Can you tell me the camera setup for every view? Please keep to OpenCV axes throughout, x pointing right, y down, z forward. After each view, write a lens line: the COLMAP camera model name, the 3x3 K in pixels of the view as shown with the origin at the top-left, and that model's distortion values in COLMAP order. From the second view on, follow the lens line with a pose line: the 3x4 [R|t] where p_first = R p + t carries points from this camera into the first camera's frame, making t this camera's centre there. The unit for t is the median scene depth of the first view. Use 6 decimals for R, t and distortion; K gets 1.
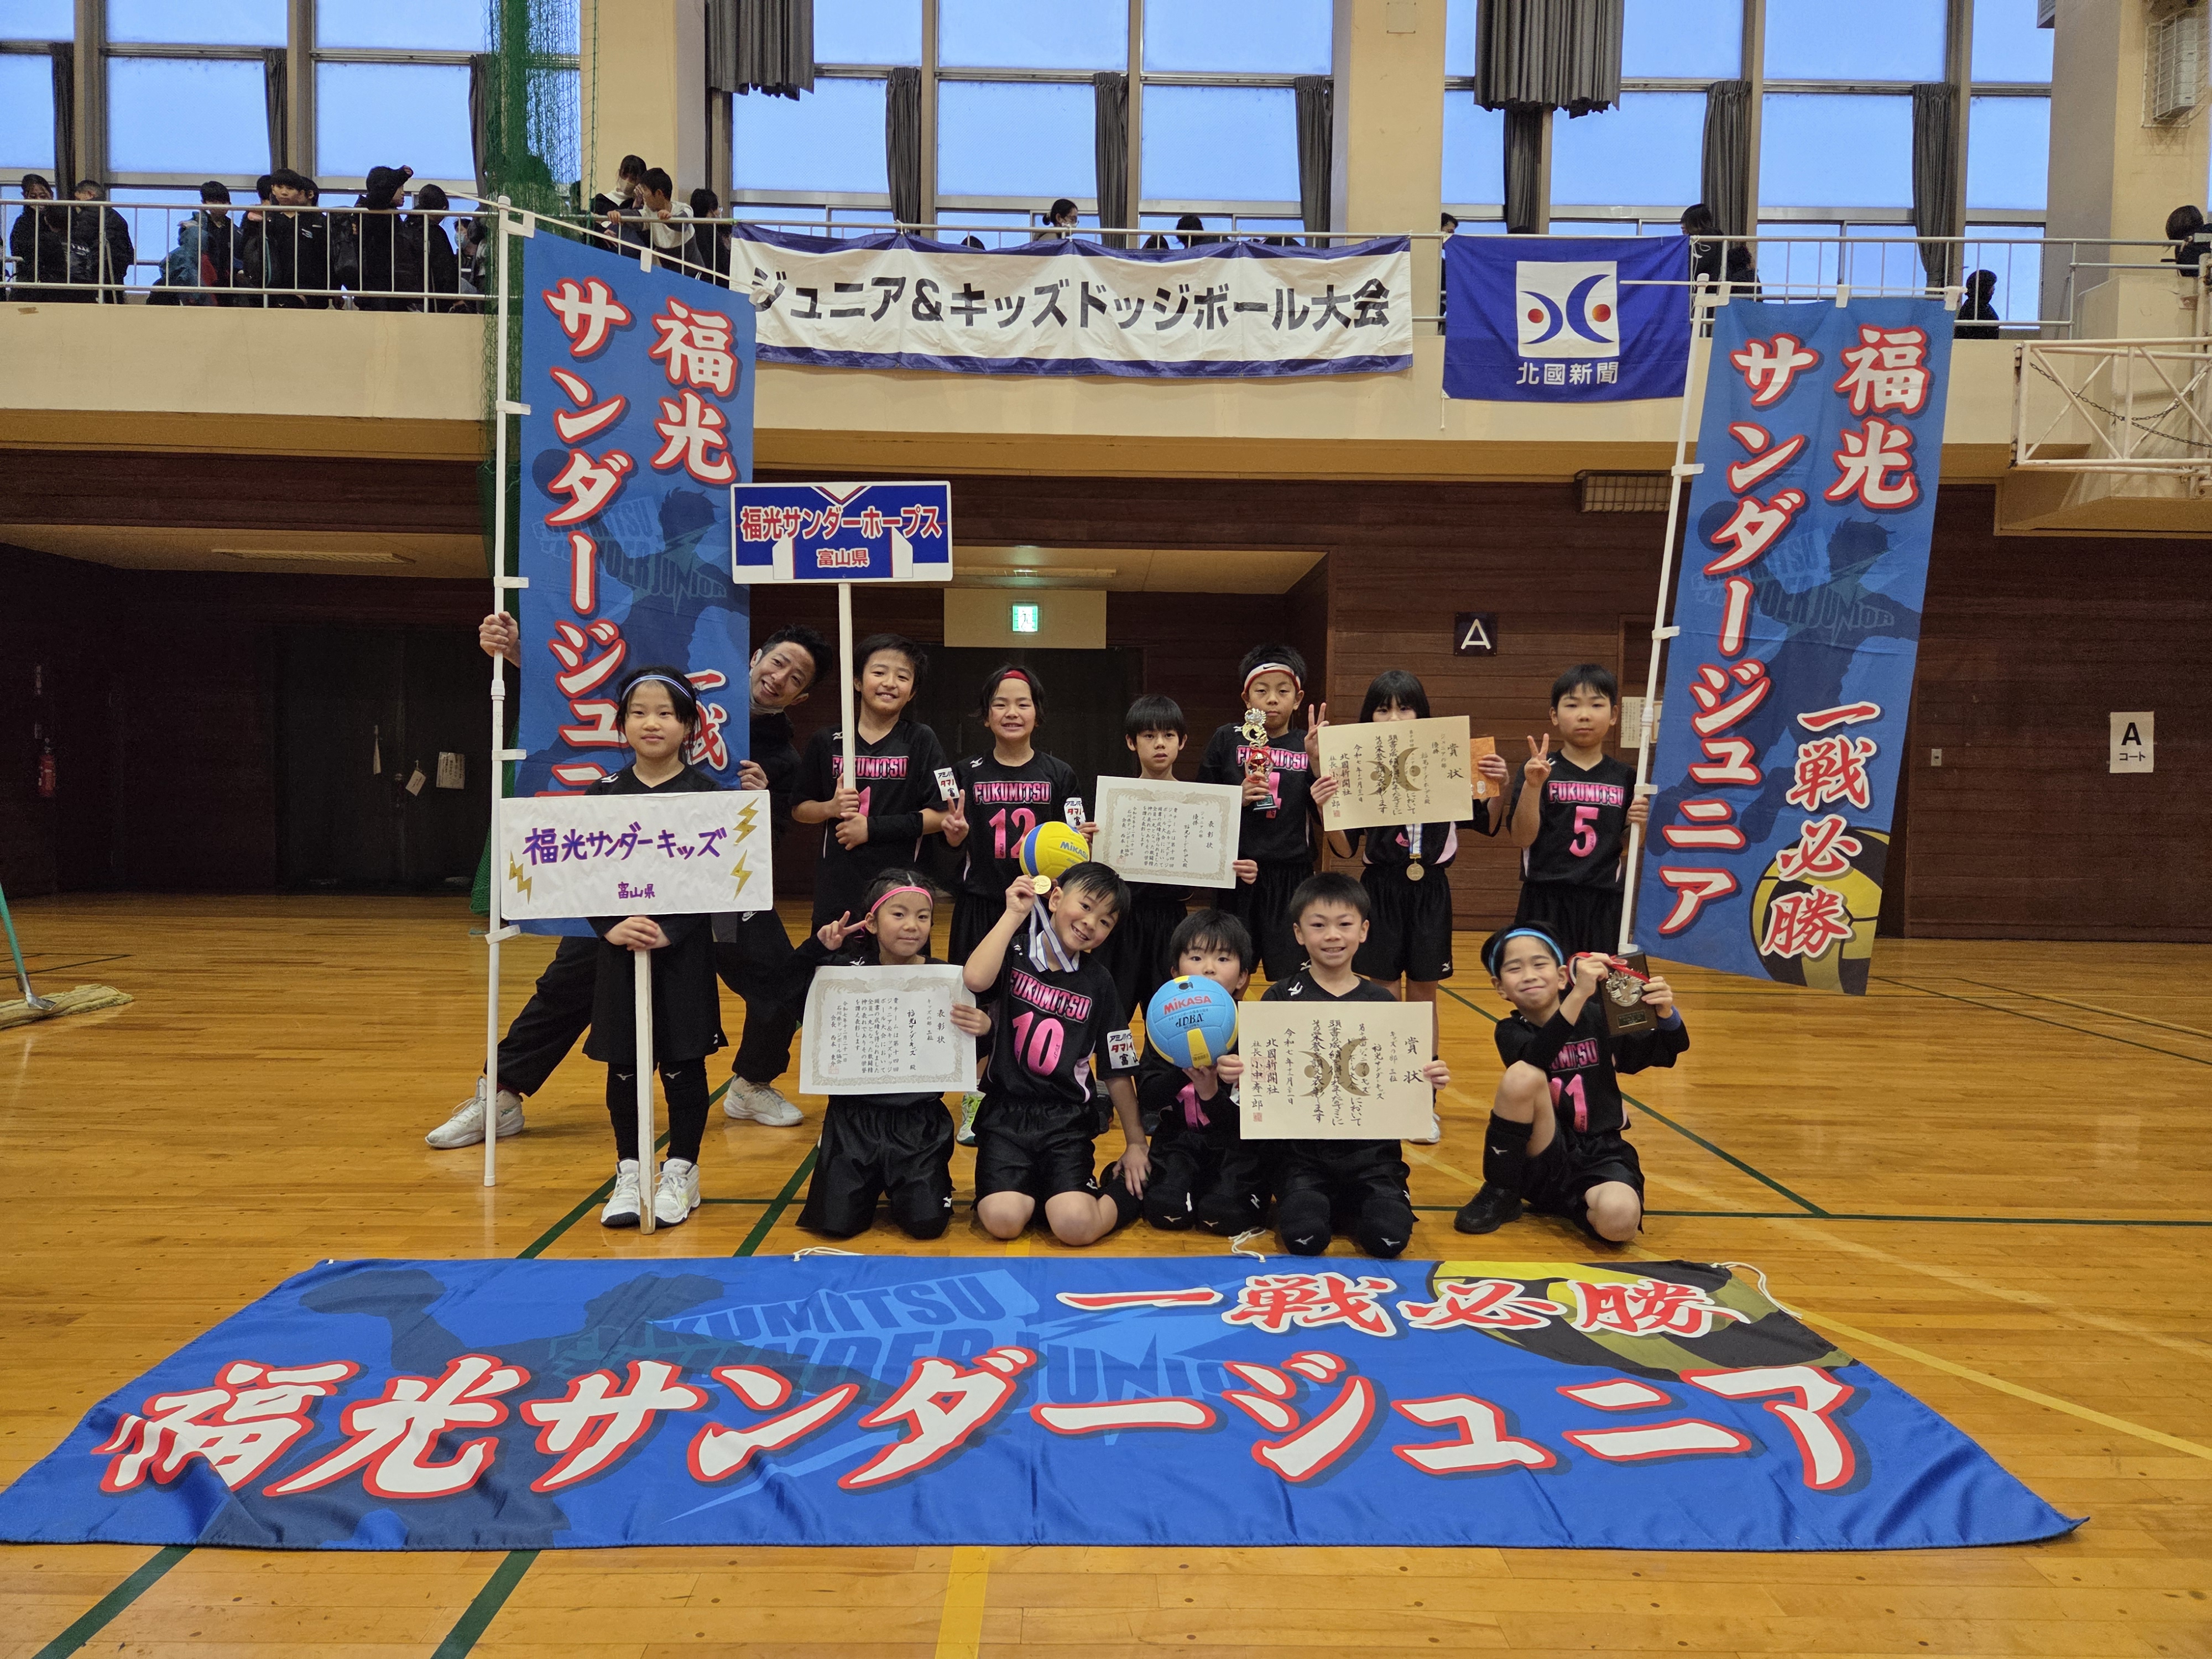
lens RADIAL K [[1480.9, 0, 1102.3], [0, 1480.9, 828.6], [0, 0, 1]] dist [0.034442, 0.000047]
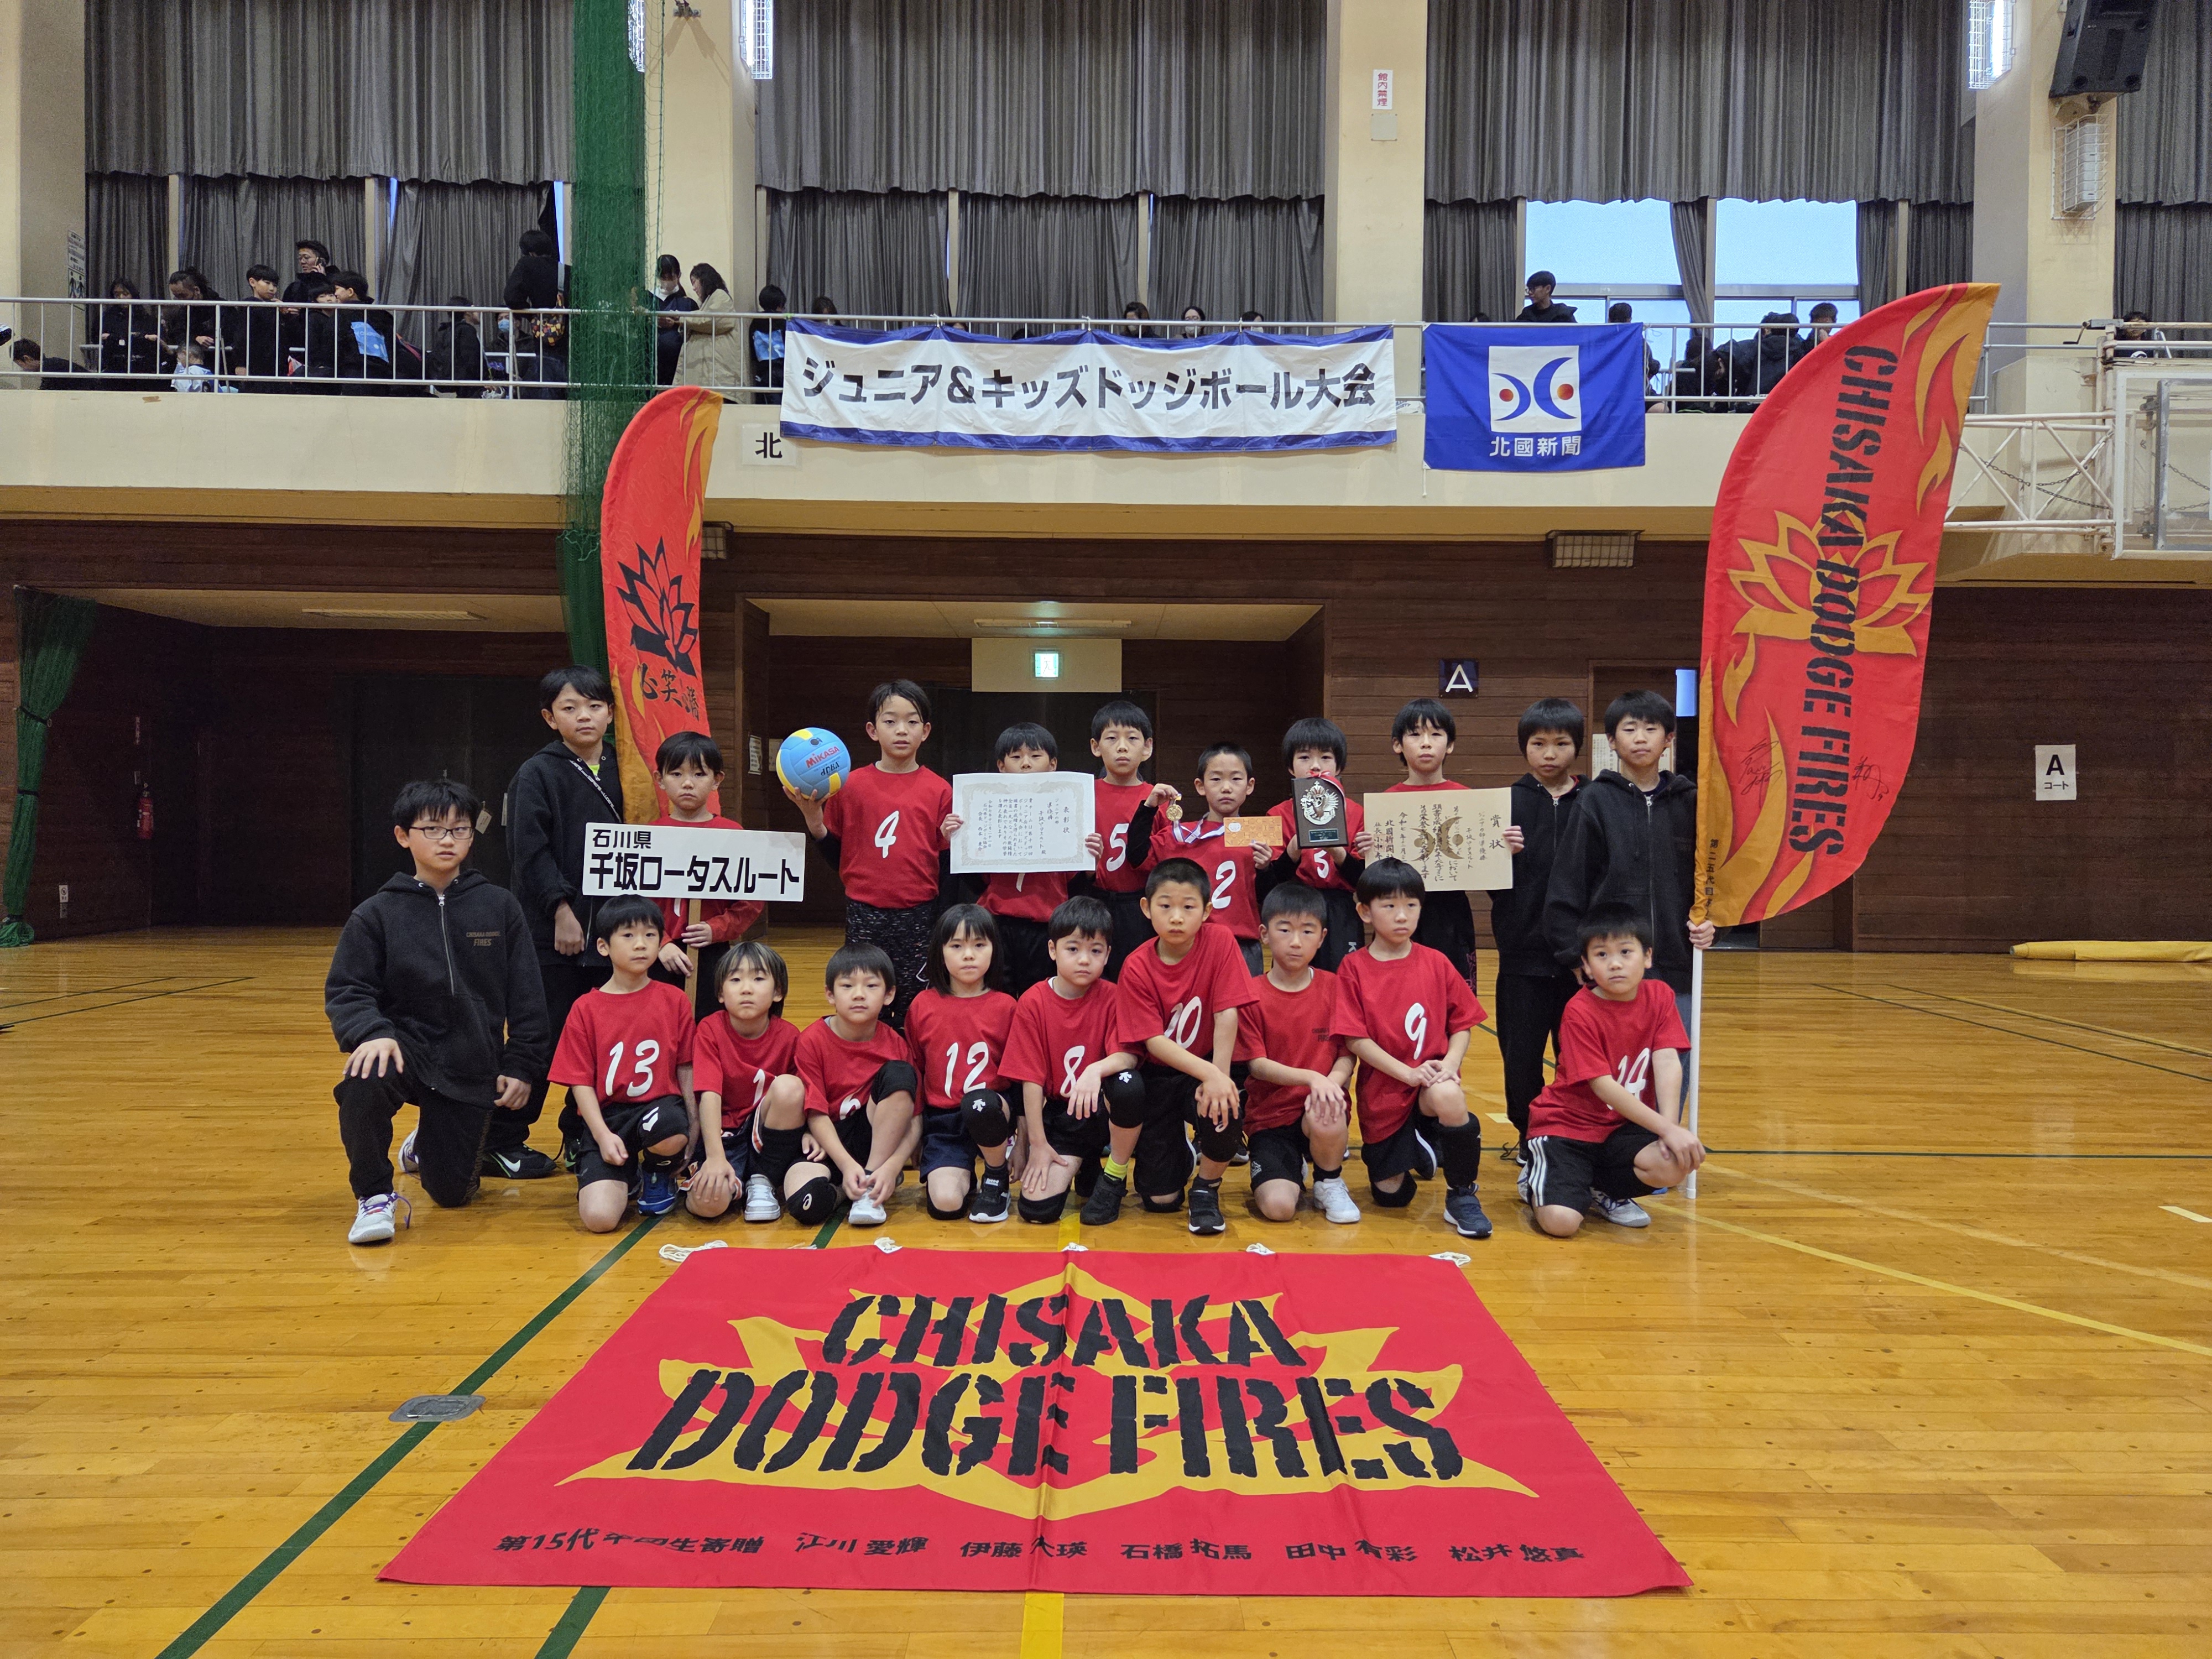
lens RADIAL K [[1480.9, 0, 1113.5], [0, 1480.9, 836.7], [0, 0, 1]] dist [0.034442, 0.000047]
pose [[0.999968, -0.007884, 0.001327, -0.007550], [0.007907, 0.999796, -0.018610, 0.005128], [-0.001180, 0.018620, 0.999826, -0.107617]]
